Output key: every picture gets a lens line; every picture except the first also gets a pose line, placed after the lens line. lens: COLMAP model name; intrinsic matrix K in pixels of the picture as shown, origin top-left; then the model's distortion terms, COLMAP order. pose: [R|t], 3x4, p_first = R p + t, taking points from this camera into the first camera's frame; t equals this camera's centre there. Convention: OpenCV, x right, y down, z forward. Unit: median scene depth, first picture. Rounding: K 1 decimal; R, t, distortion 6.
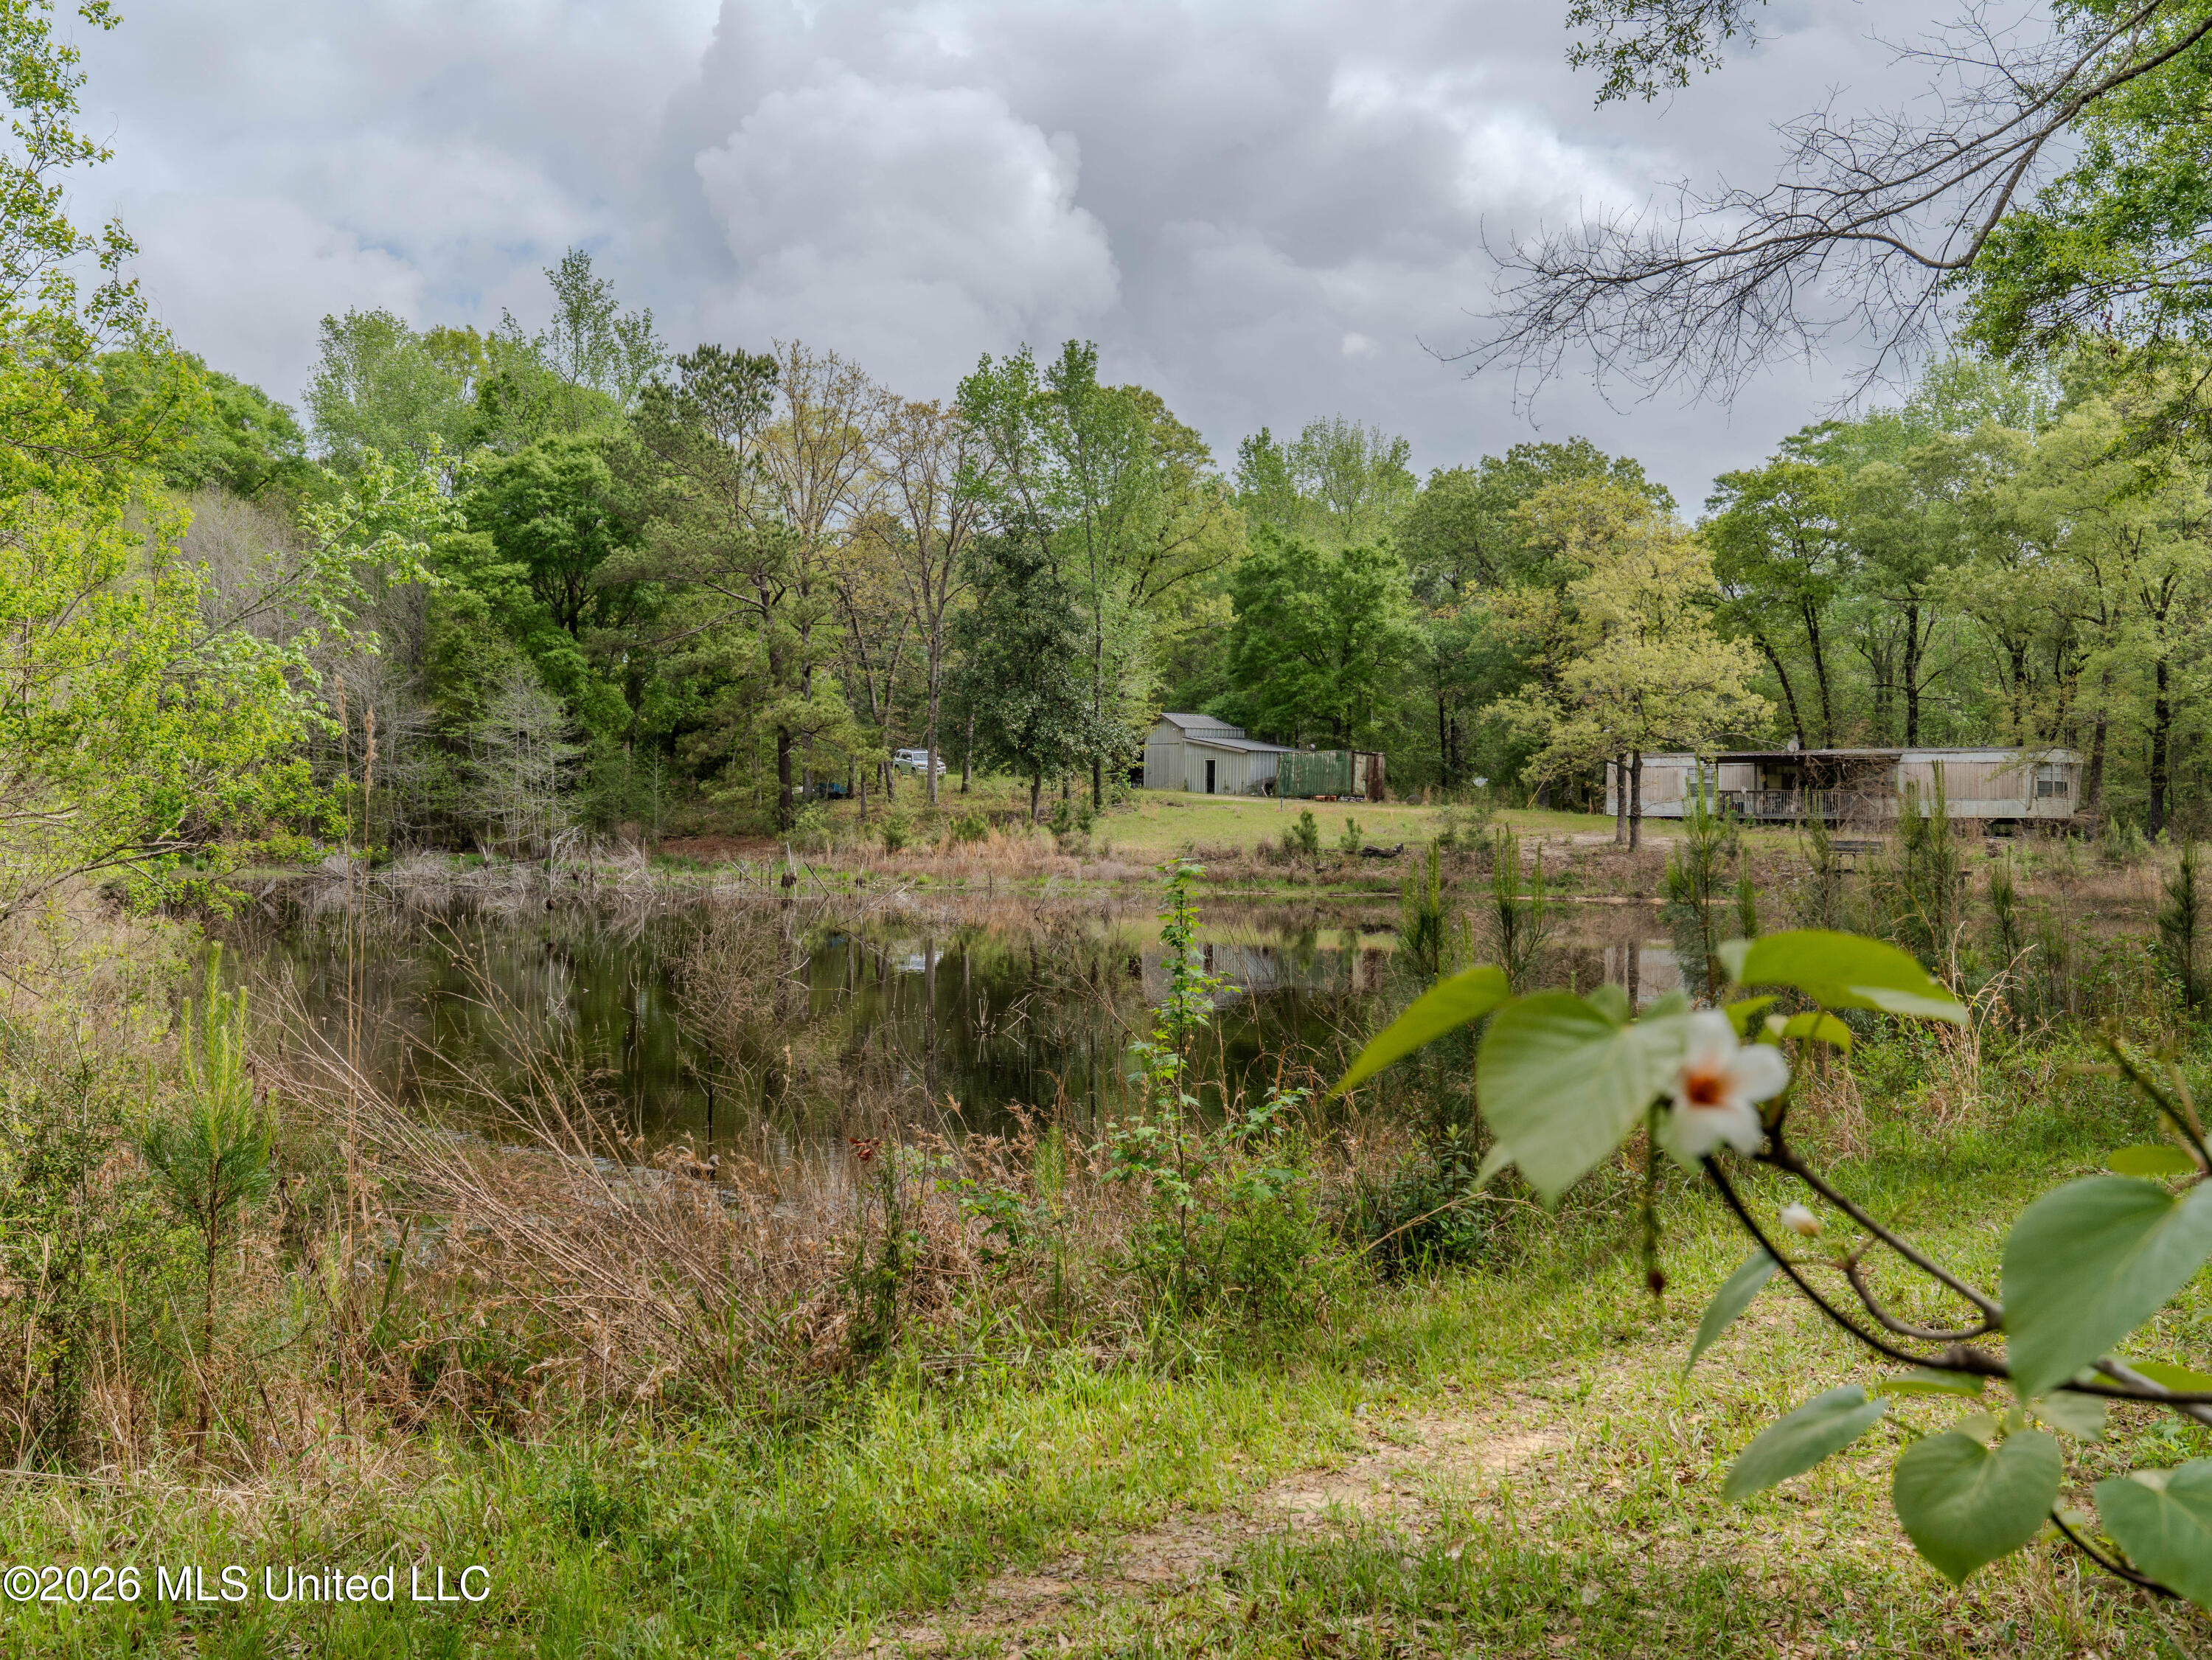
lens RADIAL K [[2133.2, 0, 1106.0], [0, 2133.2, 830.0], [0, 0, 1]] dist [-0.043320, 0.002707]
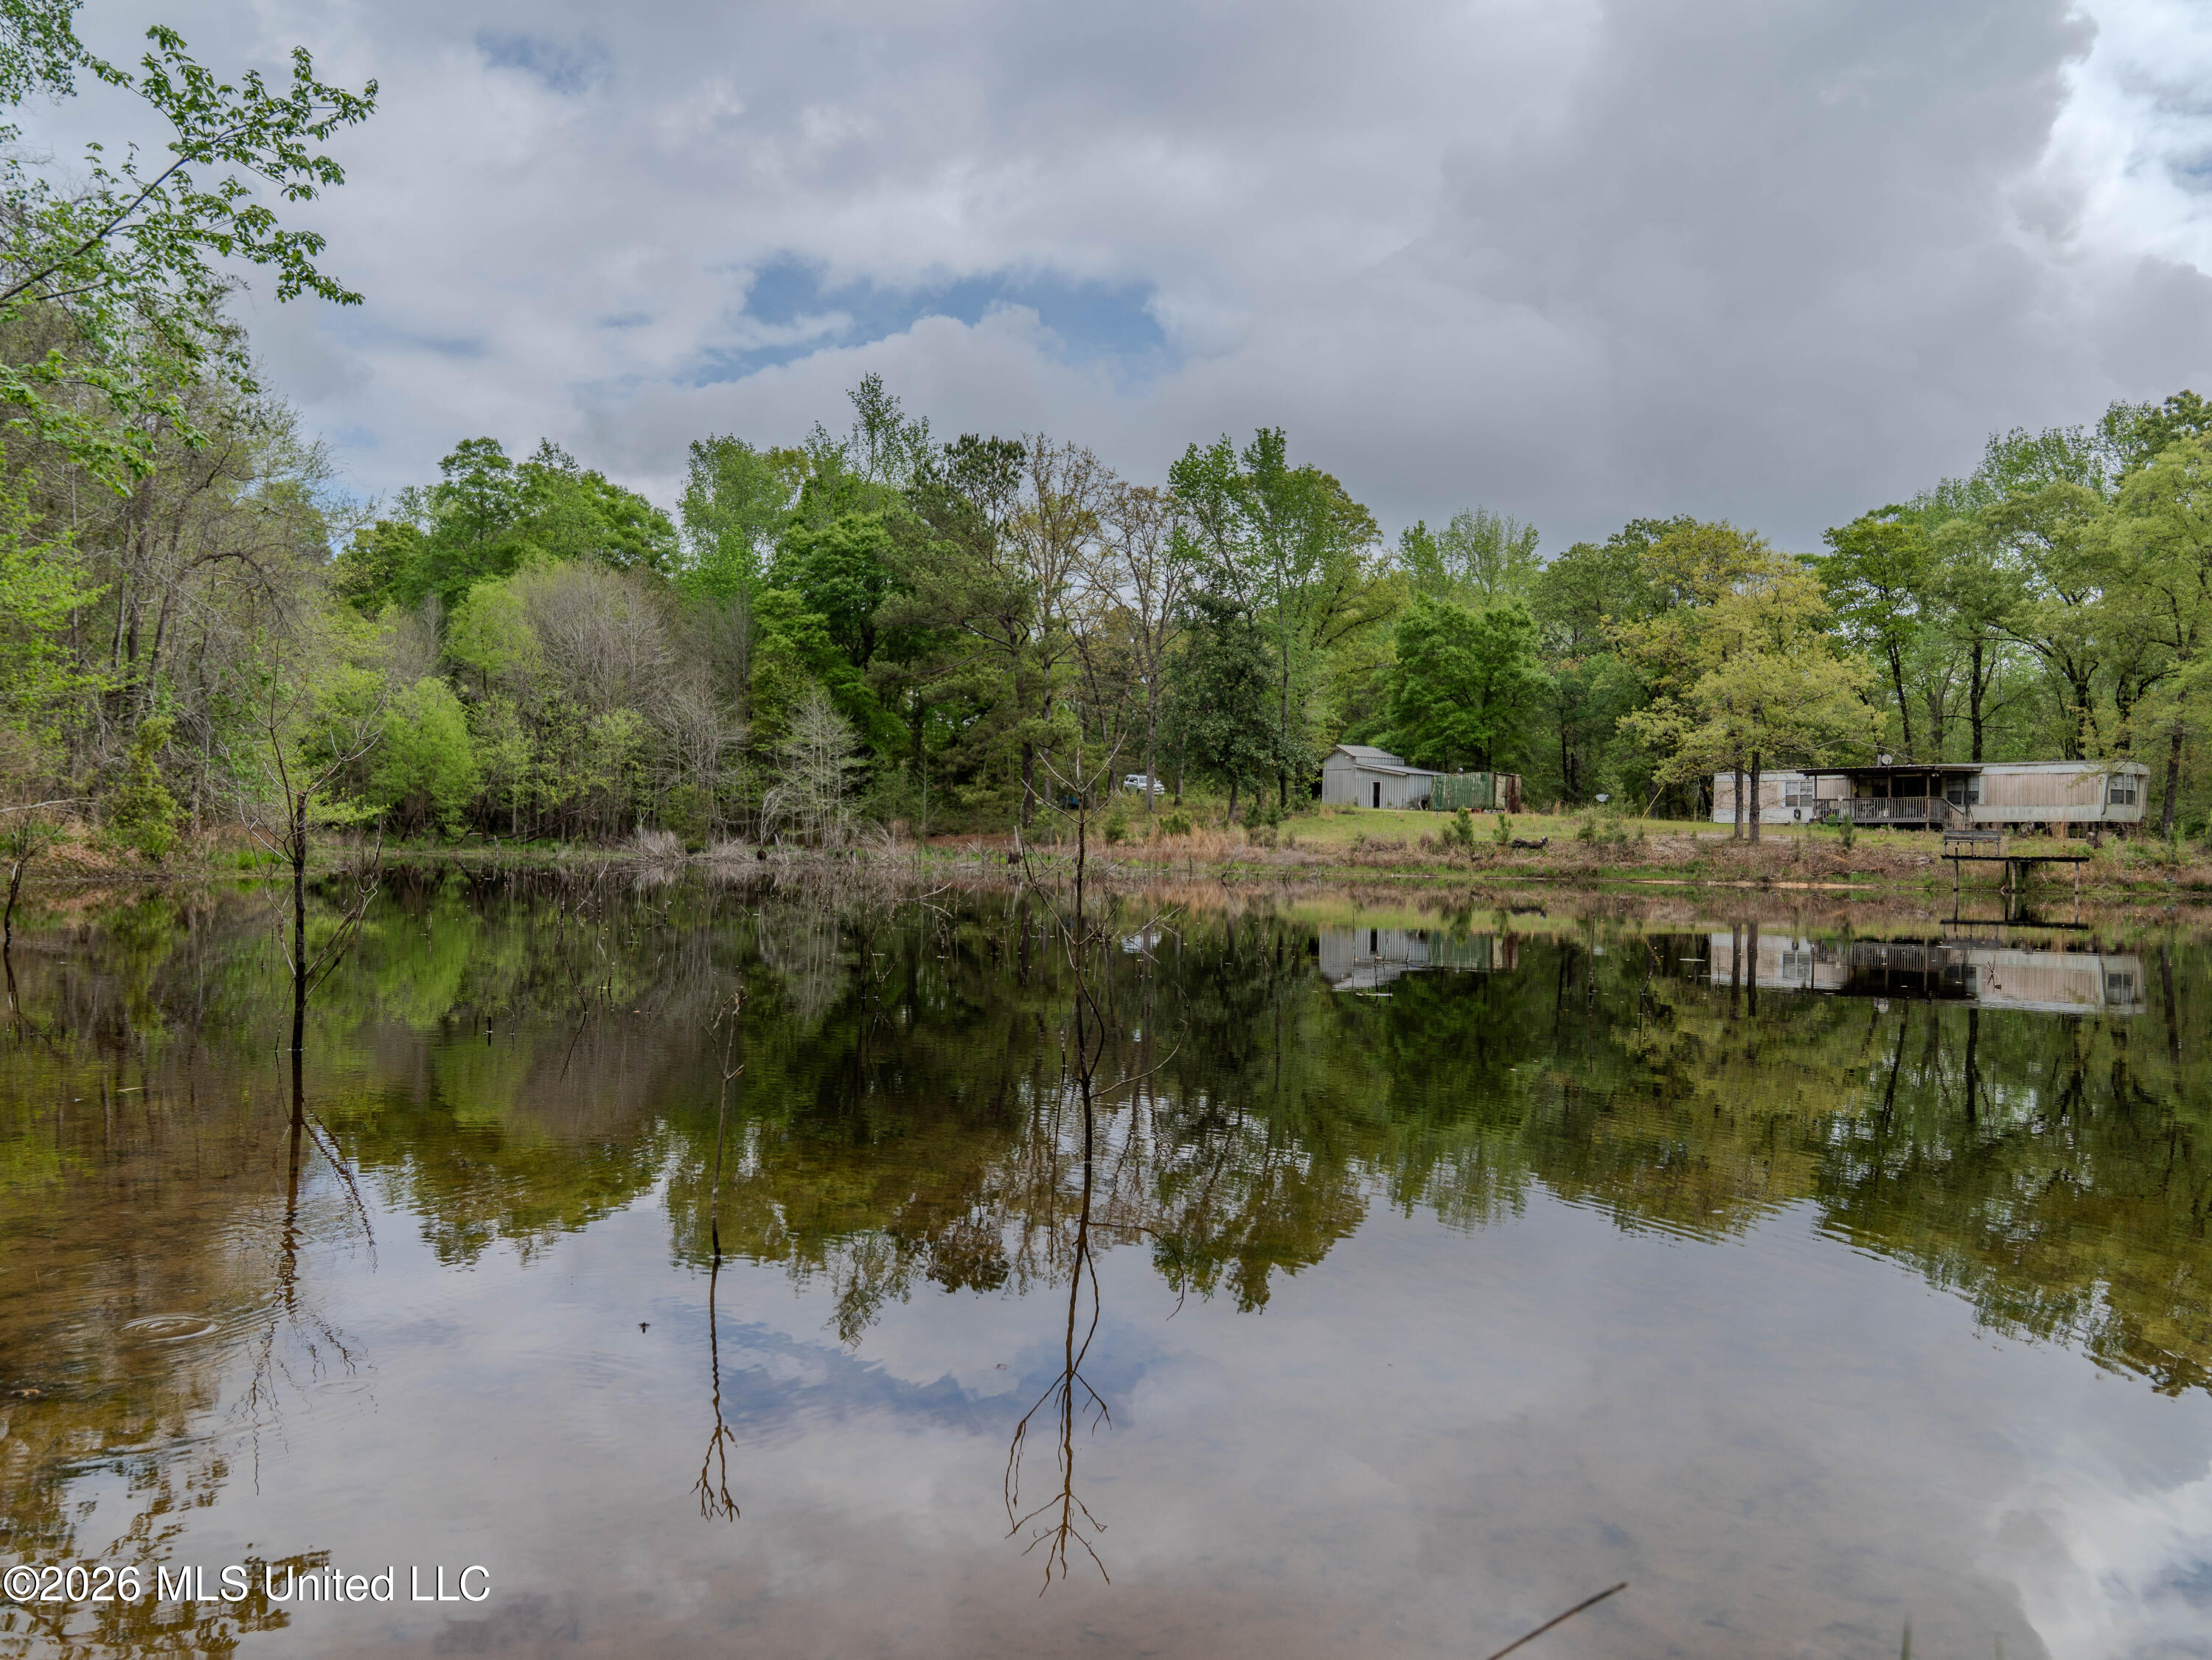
lens RADIAL K [[1578.4, 0, 1106.0], [0, 1578.4, 830.0], [0, 0, 1]] dist [-0.083057, 0.052988]
pose [[0.992967, 0.007316, -0.118166, 0.001594], [-0.009127, 0.999849, -0.014799, 0.013975], [0.118040, 0.015773, 0.992884, 0.102513]]
